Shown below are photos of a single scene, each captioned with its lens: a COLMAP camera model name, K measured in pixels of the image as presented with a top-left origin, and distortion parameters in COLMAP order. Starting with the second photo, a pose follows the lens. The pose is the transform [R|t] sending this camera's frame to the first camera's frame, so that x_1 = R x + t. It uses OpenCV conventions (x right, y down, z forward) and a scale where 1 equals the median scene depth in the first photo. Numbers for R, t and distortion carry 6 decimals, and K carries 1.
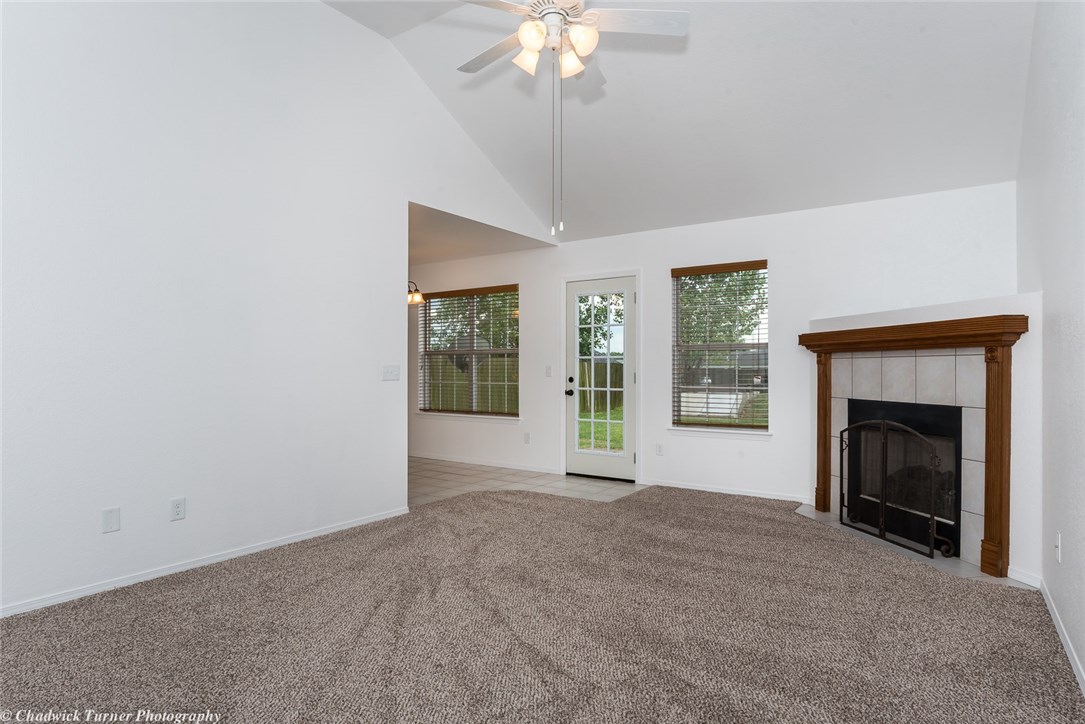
lens RADIAL K [[612.3, 0, 566.3], [0, 612.3, 363.4], [0, 0, 1]] dist [-0.001613, -0.000178]
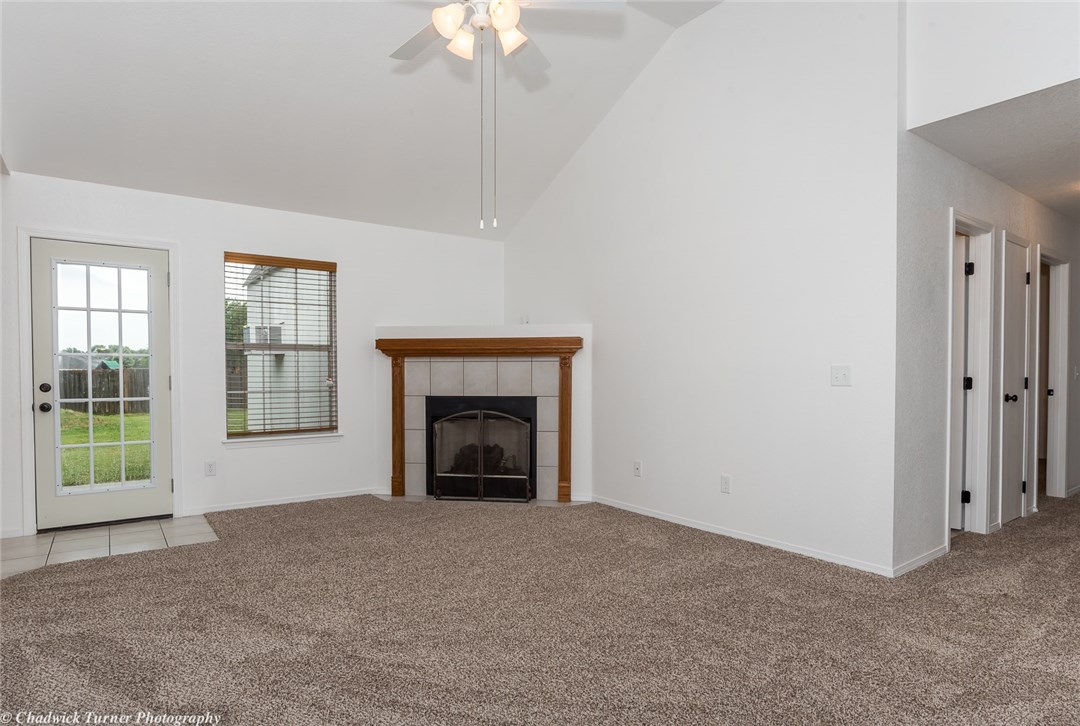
lens RADIAL K [[592.1, 0, 542.4], [0, 592.1, 379.4], [0, 0, 1]] dist [0.002624, 0.000778]
pose [[0.364699, -0.013465, 0.931028, -0.532259], [-0.007199, 0.999825, 0.017280, 0.003878], [-0.931098, -0.013005, 0.364538, 0.366547]]
